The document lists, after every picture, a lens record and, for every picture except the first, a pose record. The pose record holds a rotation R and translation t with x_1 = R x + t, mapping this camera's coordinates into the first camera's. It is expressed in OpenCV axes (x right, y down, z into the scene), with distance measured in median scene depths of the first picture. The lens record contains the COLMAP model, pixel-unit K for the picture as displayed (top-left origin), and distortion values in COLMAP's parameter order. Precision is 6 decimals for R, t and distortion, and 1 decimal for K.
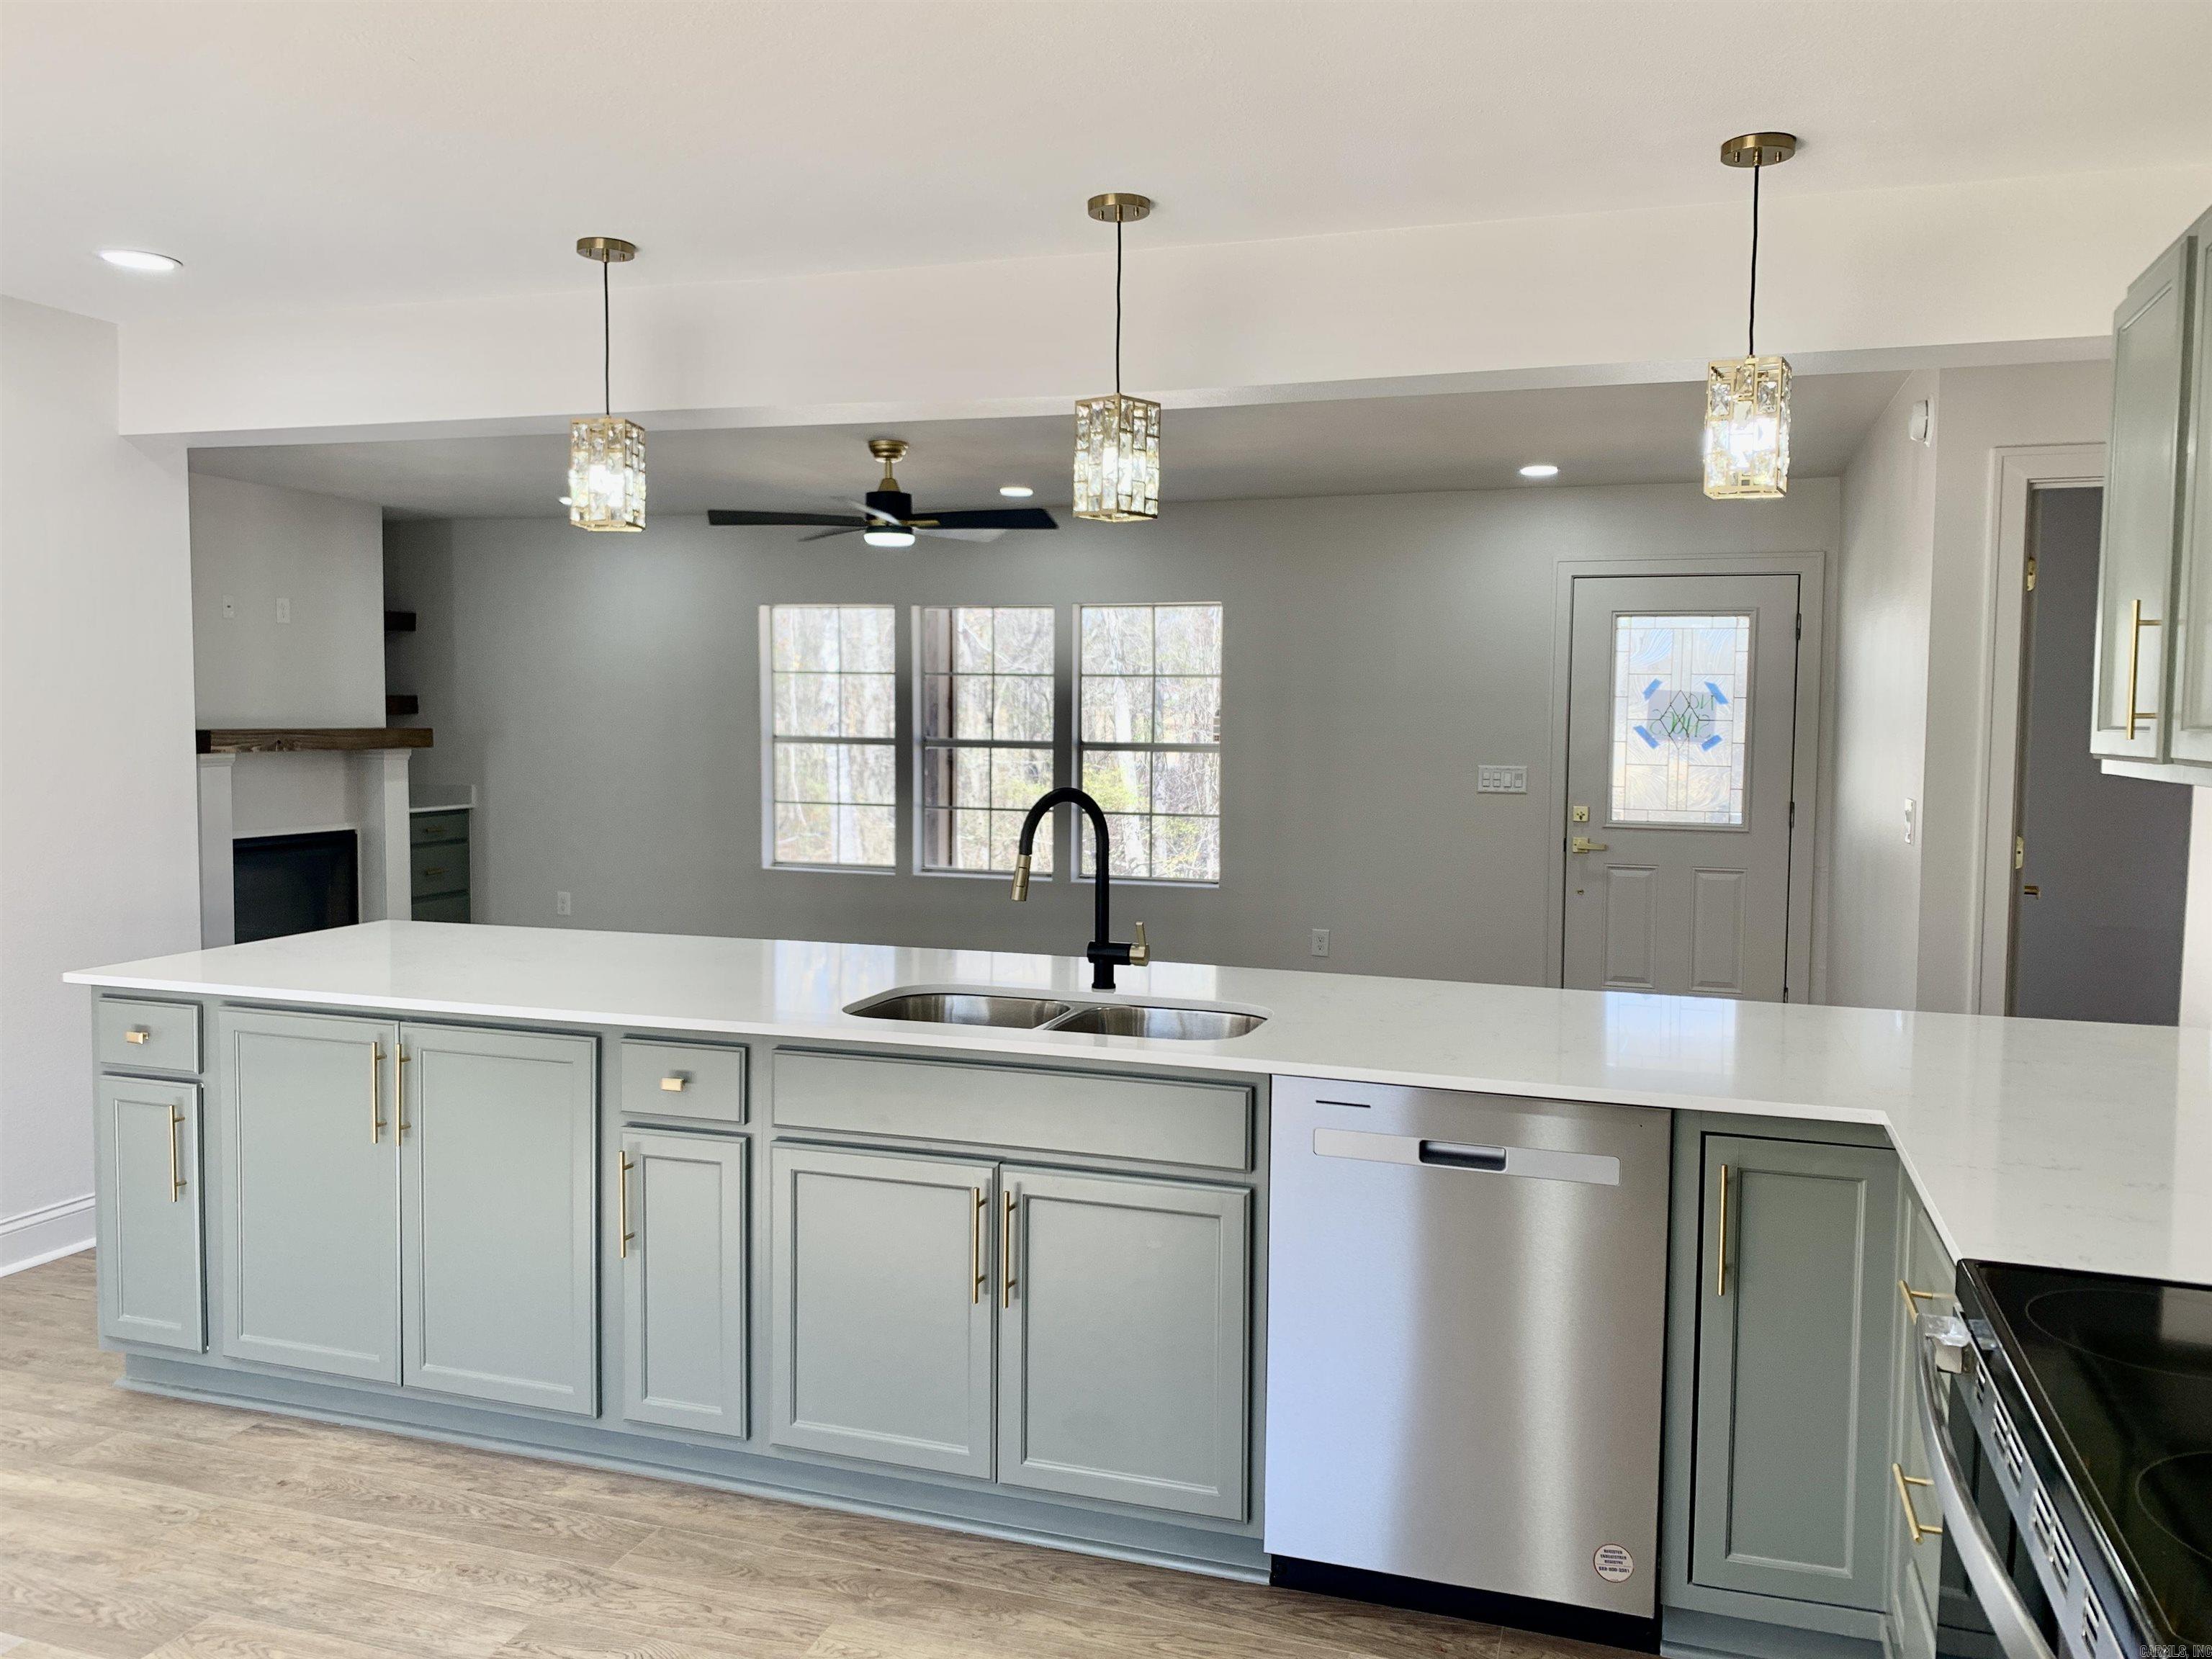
lens RADIAL K [[1694.4, 0, 1112.1], [0, 1694.4, 819.3], [0, 0, 1]] dist [0.049541, -0.068383]
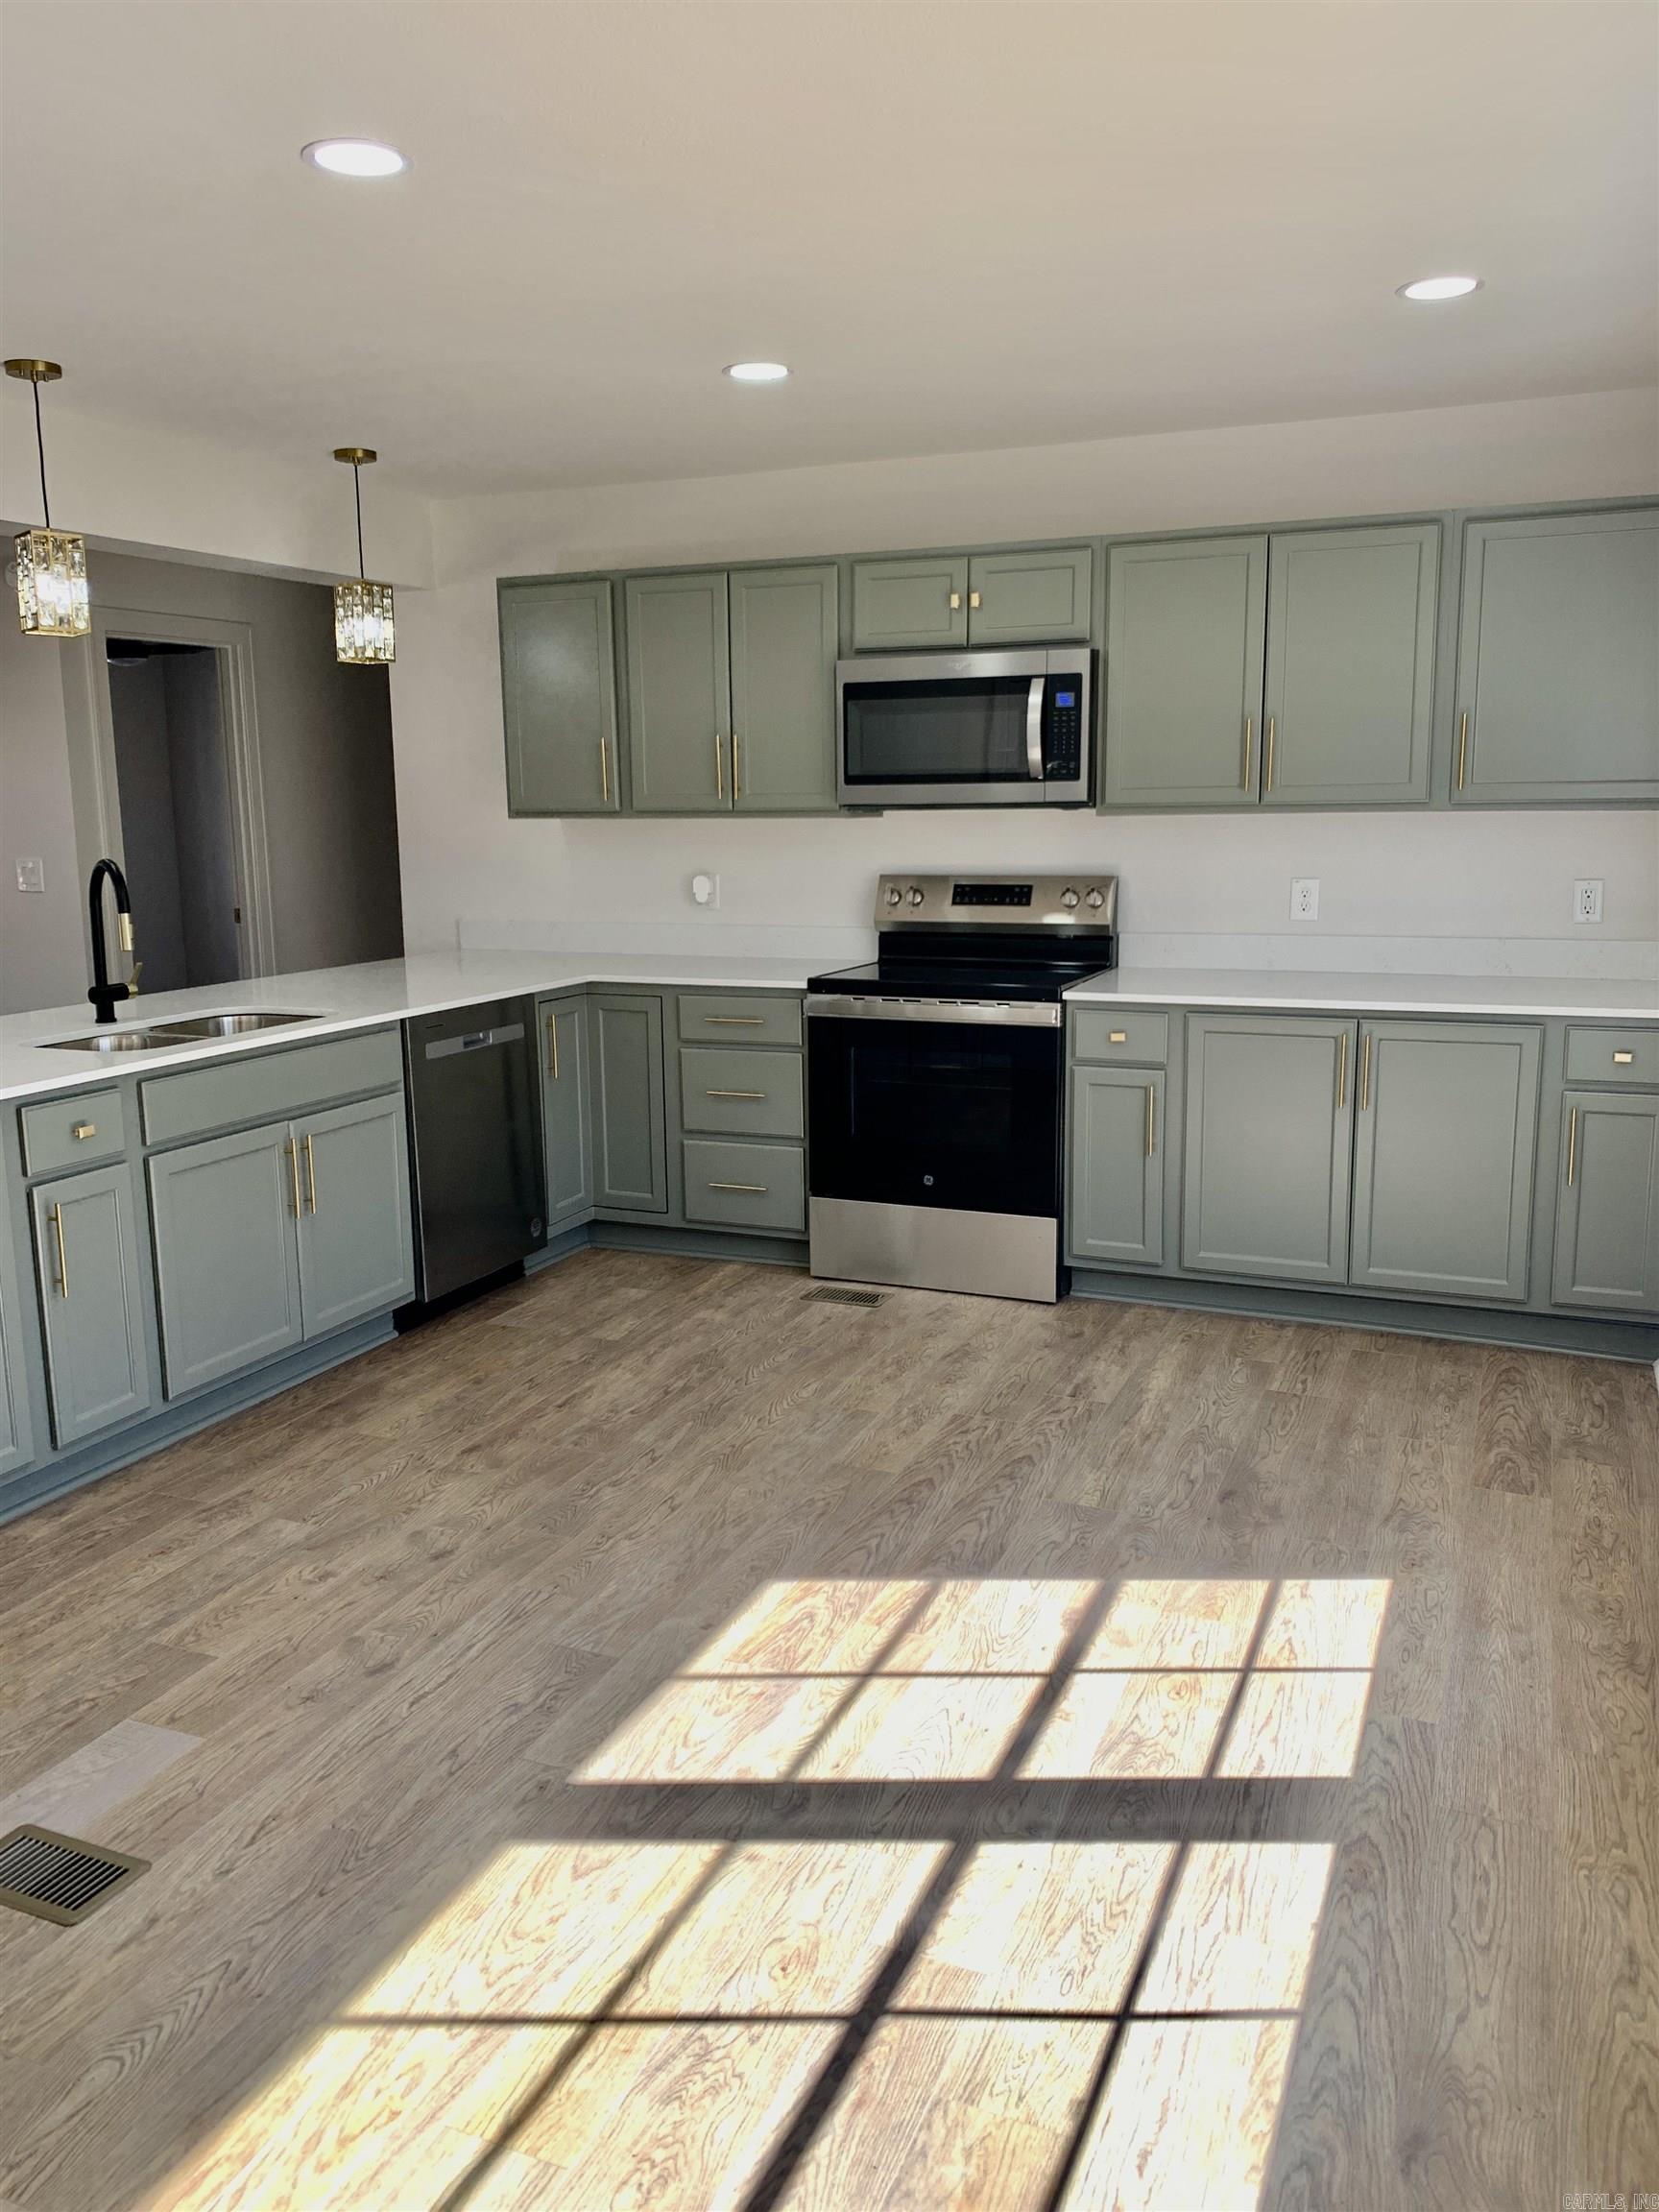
lens RADIAL K [[1694.4, 0, 809.5], [0, 1694.4, 1118.3], [0, 0, 1]] dist [0.049541, -0.068383]
pose [[0.087433, -0.197222, 0.976452, -1.243813], [0.080195, 0.978418, 0.190438, -0.029700], [-0.992937, 0.061656, 0.101362, 0.377236]]
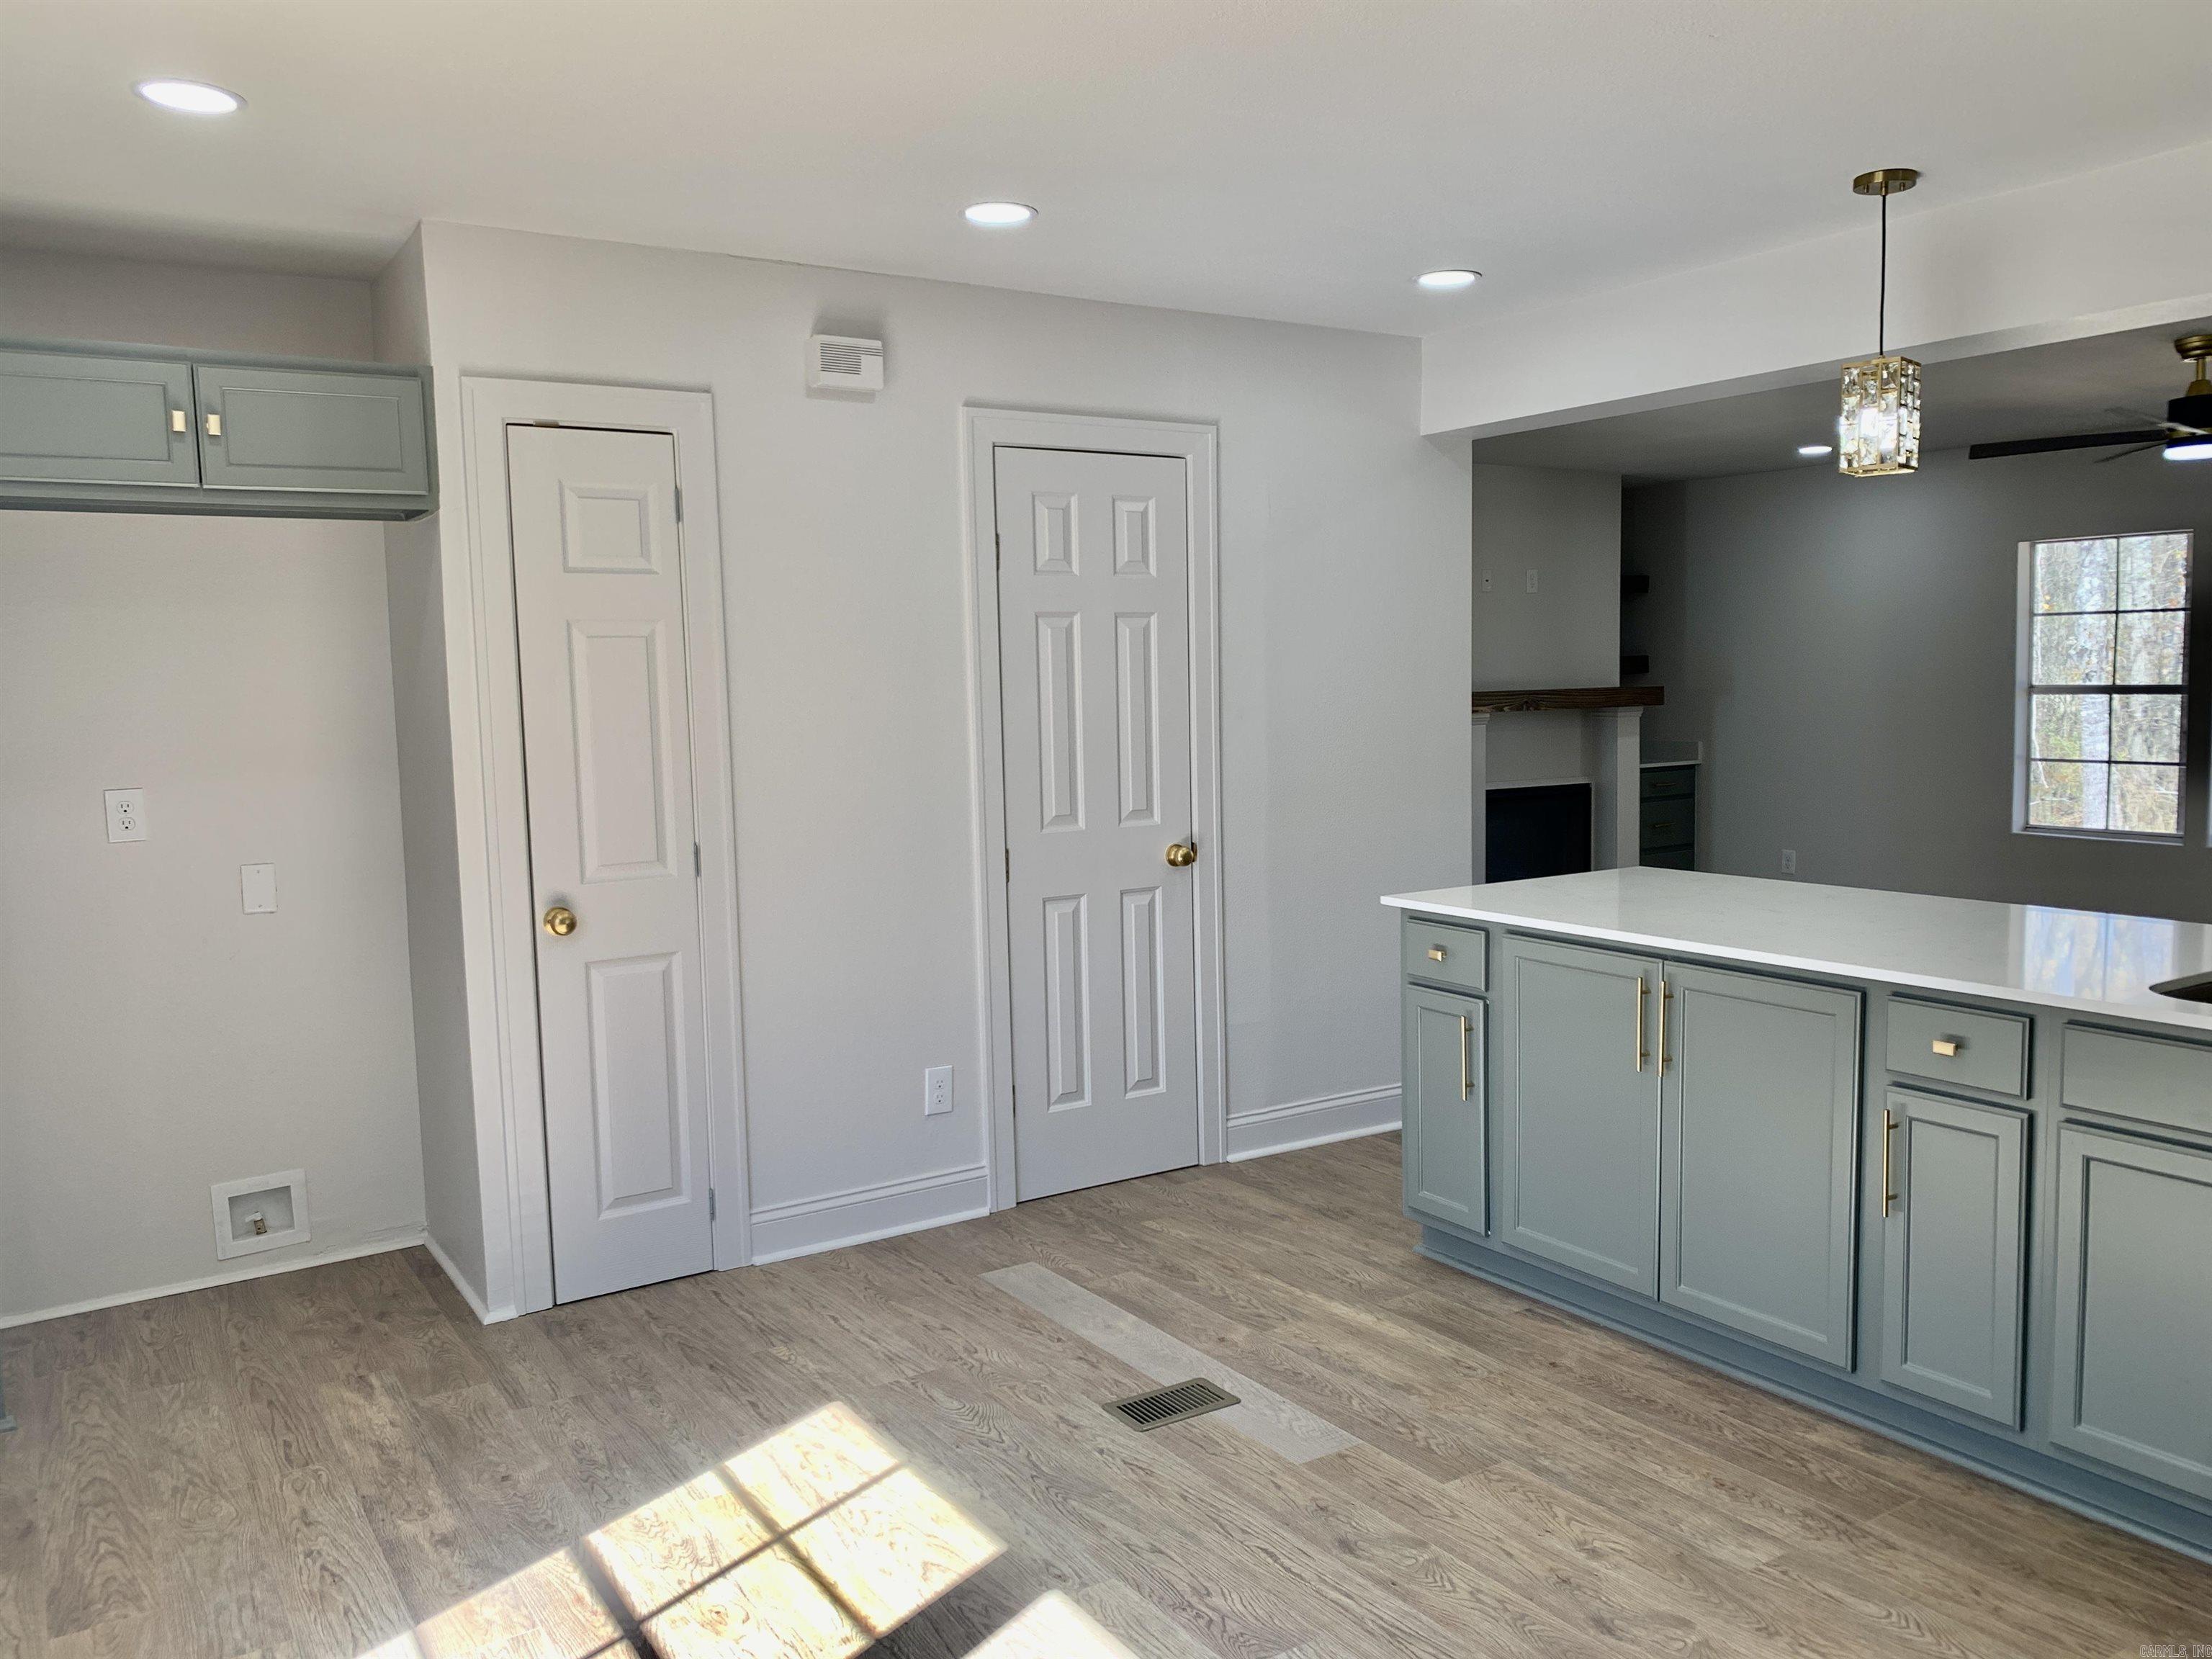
lens RADIAL K [[1701.7, 0, 1115.2], [0, 1701.7, 832.9], [0, 0, 1]] dist [0.033649, -0.041892]
pose [[0.780169, 0.032610, -0.624718, -0.022119], [-0.012511, 0.999254, 0.036535, 0.004467], [0.625444, -0.020688, 0.779995, -0.041248]]
